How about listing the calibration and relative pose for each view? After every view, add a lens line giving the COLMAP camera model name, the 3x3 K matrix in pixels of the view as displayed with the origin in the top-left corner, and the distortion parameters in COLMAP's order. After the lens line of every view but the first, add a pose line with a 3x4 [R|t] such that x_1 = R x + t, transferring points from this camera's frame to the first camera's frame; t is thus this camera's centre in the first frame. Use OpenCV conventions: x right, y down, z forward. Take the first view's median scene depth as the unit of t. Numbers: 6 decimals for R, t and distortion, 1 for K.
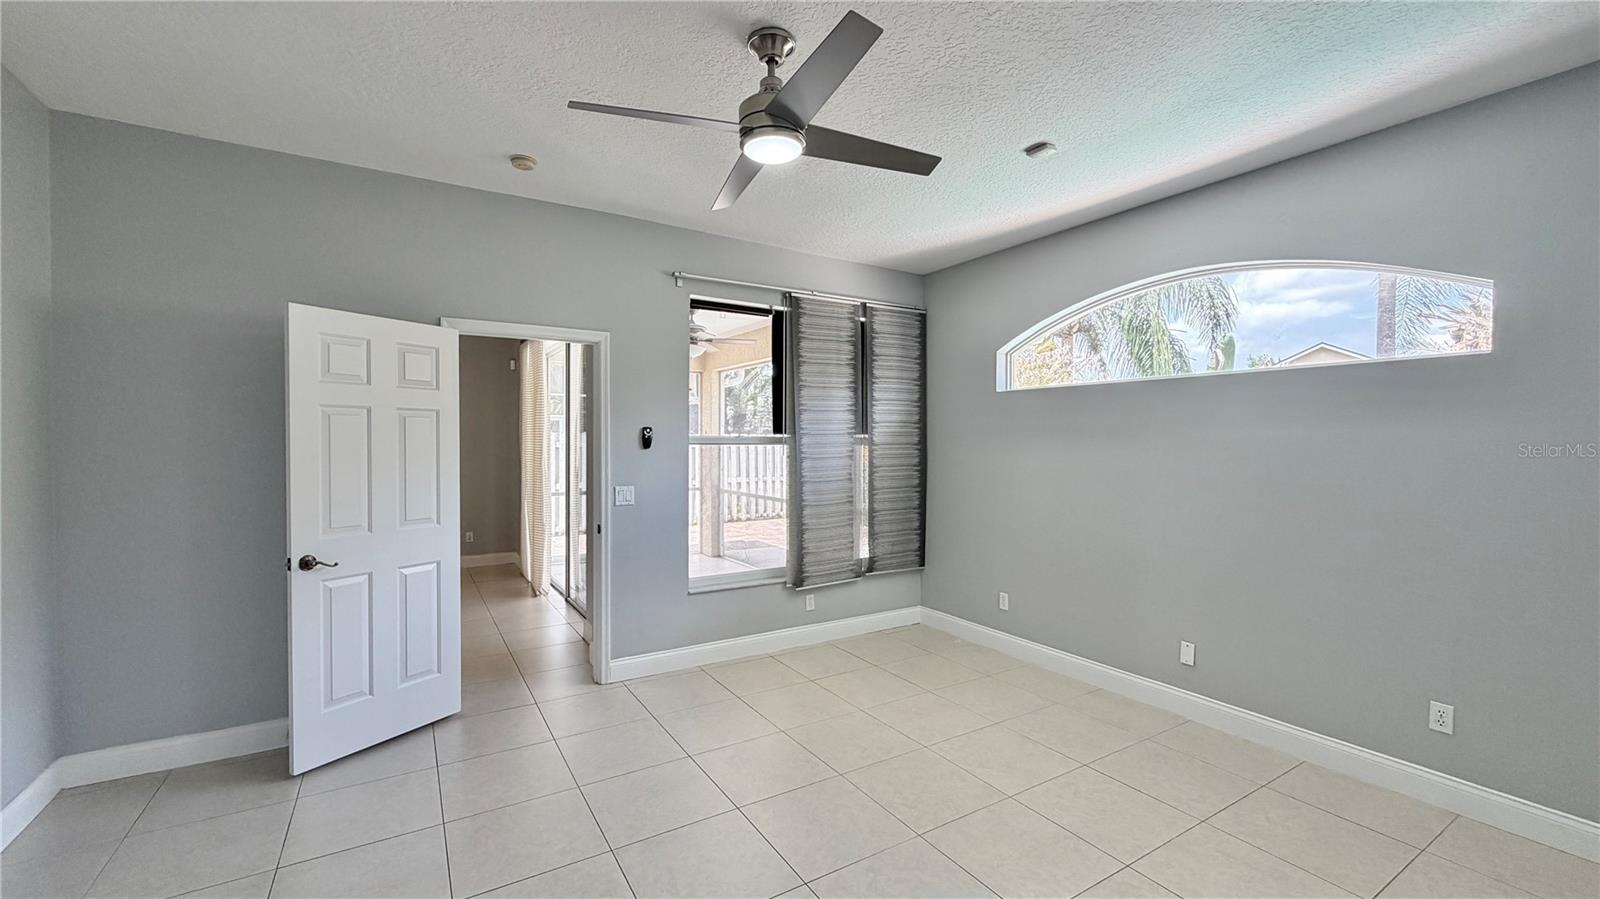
lens RADIAL K [[639.4, 0, 794.0], [0, 639.4, 451.0], [0, 0, 1]] dist [0.000214, 0.000222]
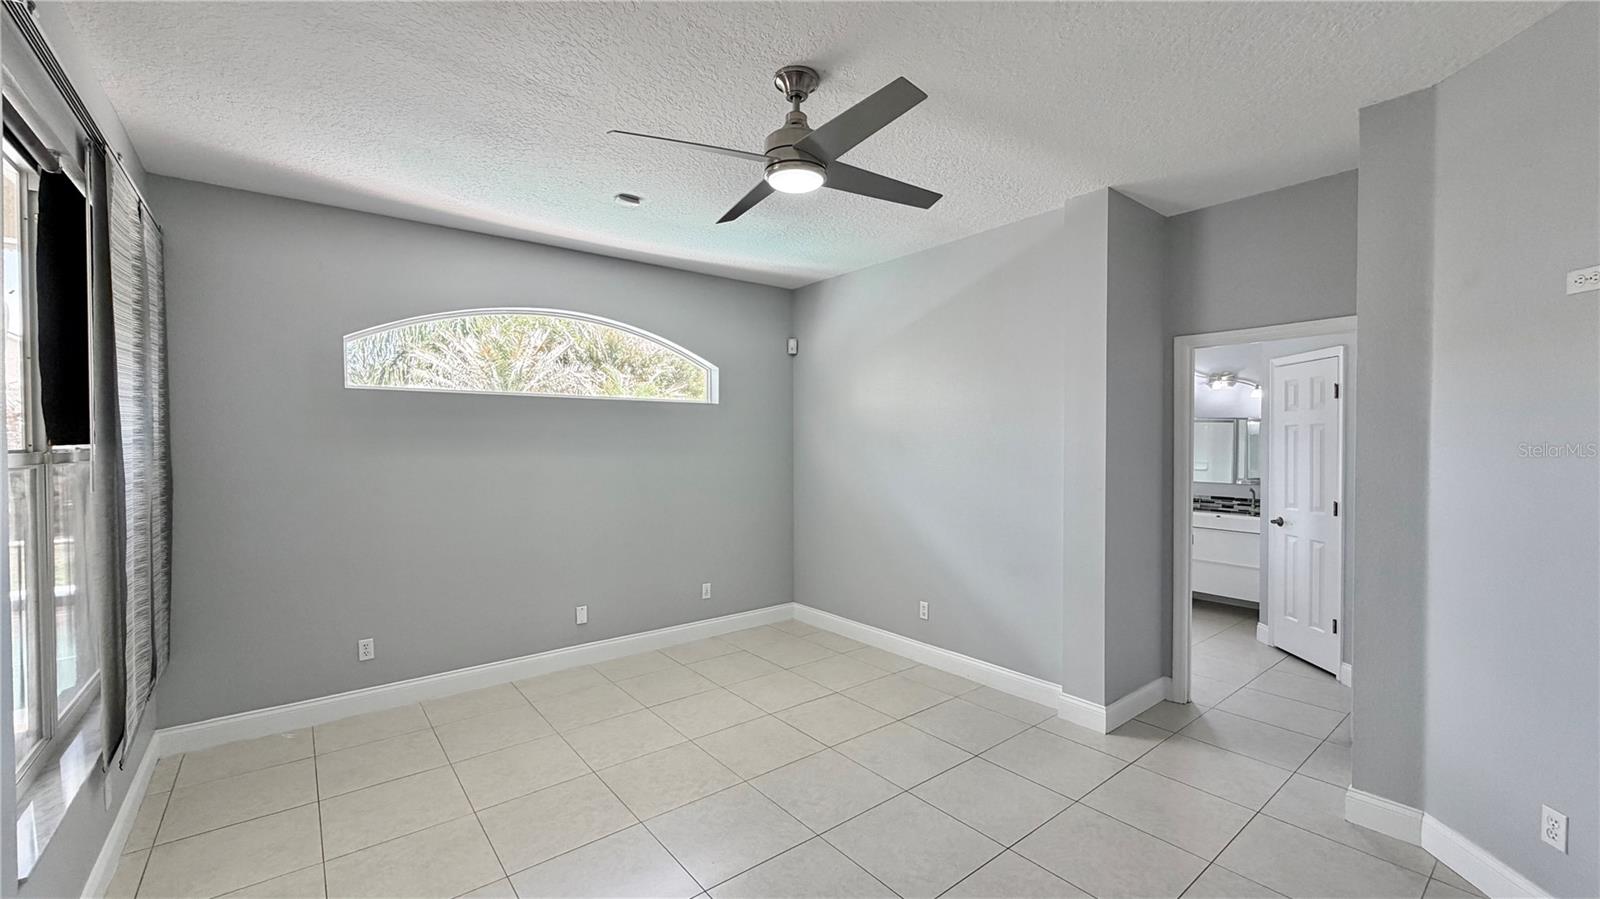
lens RADIAL K [[639.4, 0, 794.0], [0, 639.4, 451.0], [0, 0, 1]] dist [0.000214, 0.000222]
pose [[-0.118552, -0.019488, 0.992757, -0.868014], [0.017074, 0.999620, 0.021661, -0.038630], [-0.992801, 0.019519, -0.118174, 0.903936]]
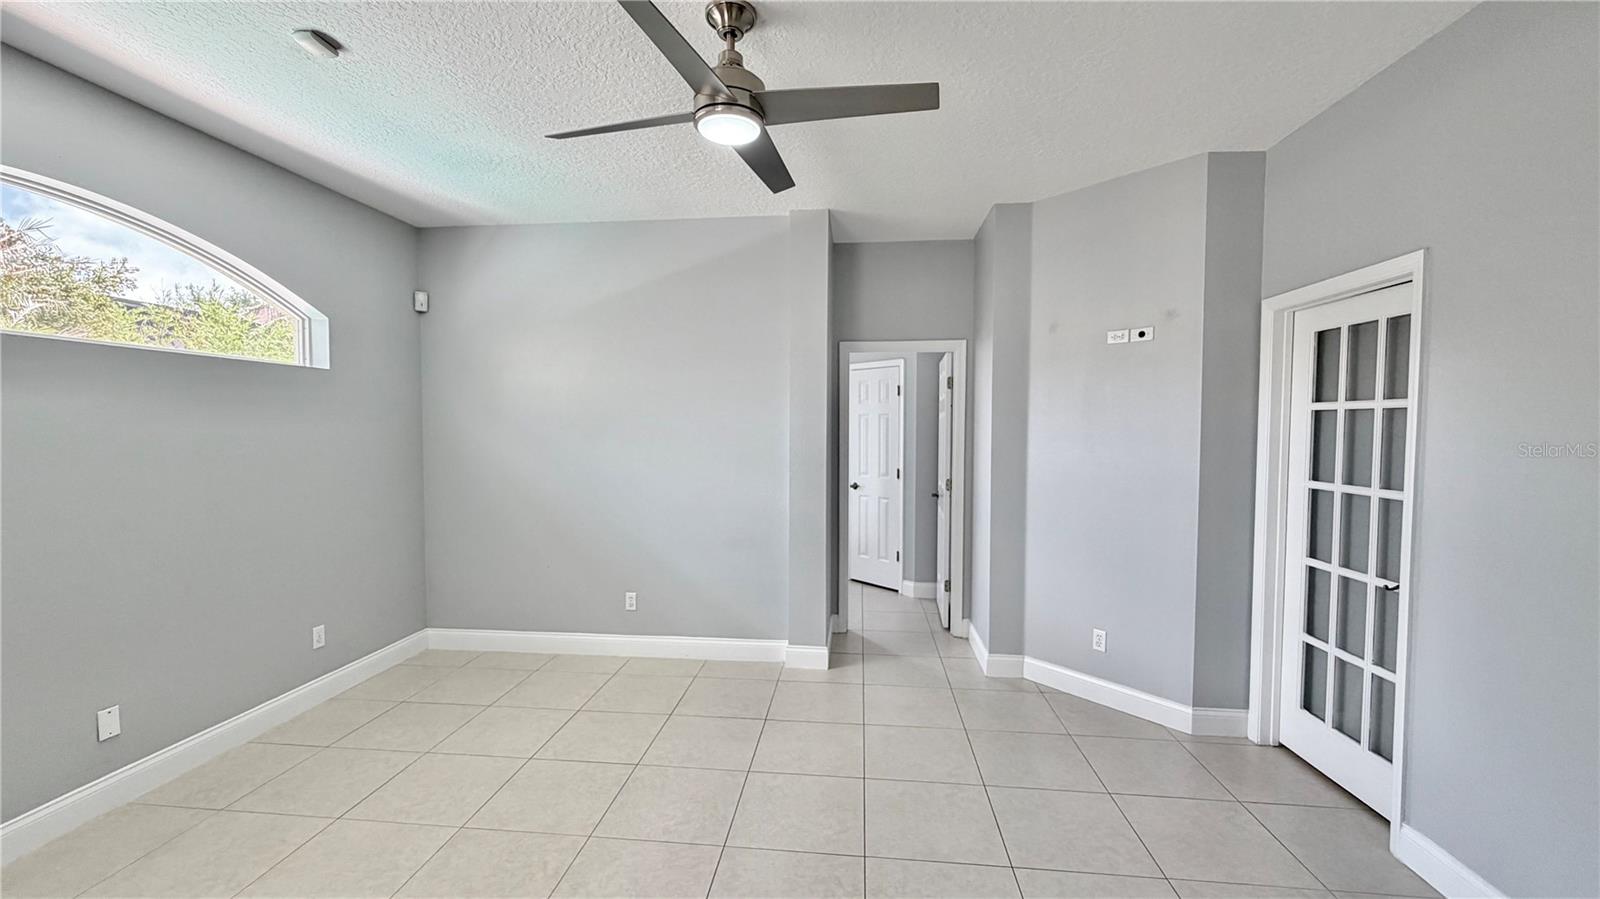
lens RADIAL K [[639.4, 0, 794.0], [0, 639.4, 451.0], [0, 0, 1]] dist [0.000214, 0.000222]
pose [[-0.793276, -0.029050, 0.608169, -0.552552], [0.003317, 0.998640, 0.052028, -0.037075], [-0.608854, 0.043290, -0.792100, 1.359541]]
